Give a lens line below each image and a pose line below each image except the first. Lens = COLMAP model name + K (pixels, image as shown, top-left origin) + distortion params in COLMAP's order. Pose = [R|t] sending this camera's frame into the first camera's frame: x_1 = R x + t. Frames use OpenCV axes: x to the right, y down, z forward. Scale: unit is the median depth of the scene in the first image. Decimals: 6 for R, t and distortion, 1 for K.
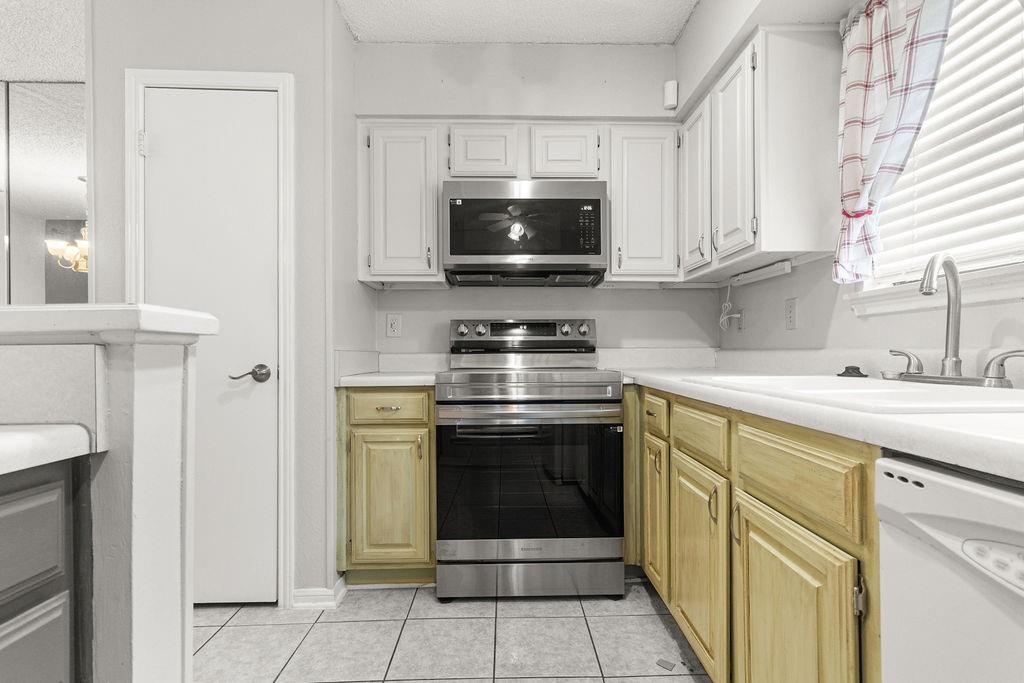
lens RADIAL K [[479.1, 0, 513.6], [0, 479.1, 353.5], [0, 0, 1]] dist [-0.002116, -0.000547]
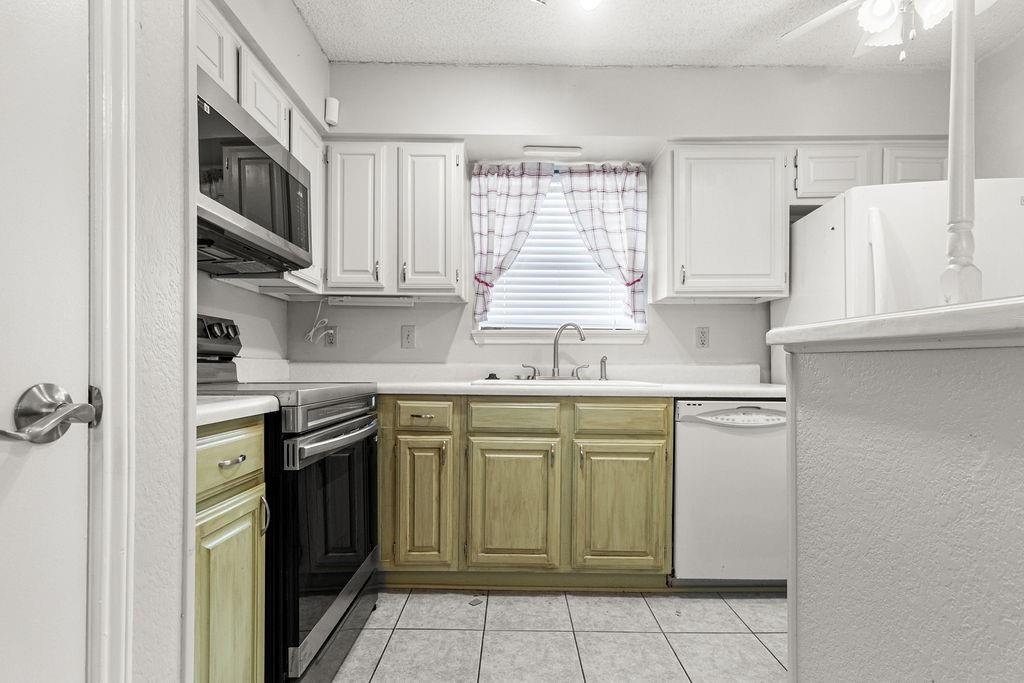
lens RADIAL K [[494.4, 0, 509.2], [0, 494.4, 364.2], [0, 0, 1]] dist [-0.000658, -0.000192]
pose [[0.030642, 0.013182, 0.999443, -1.017502], [-0.005535, 0.999900, -0.013018, 0.015151], [-0.999515, -0.005133, 0.030712, 0.851133]]
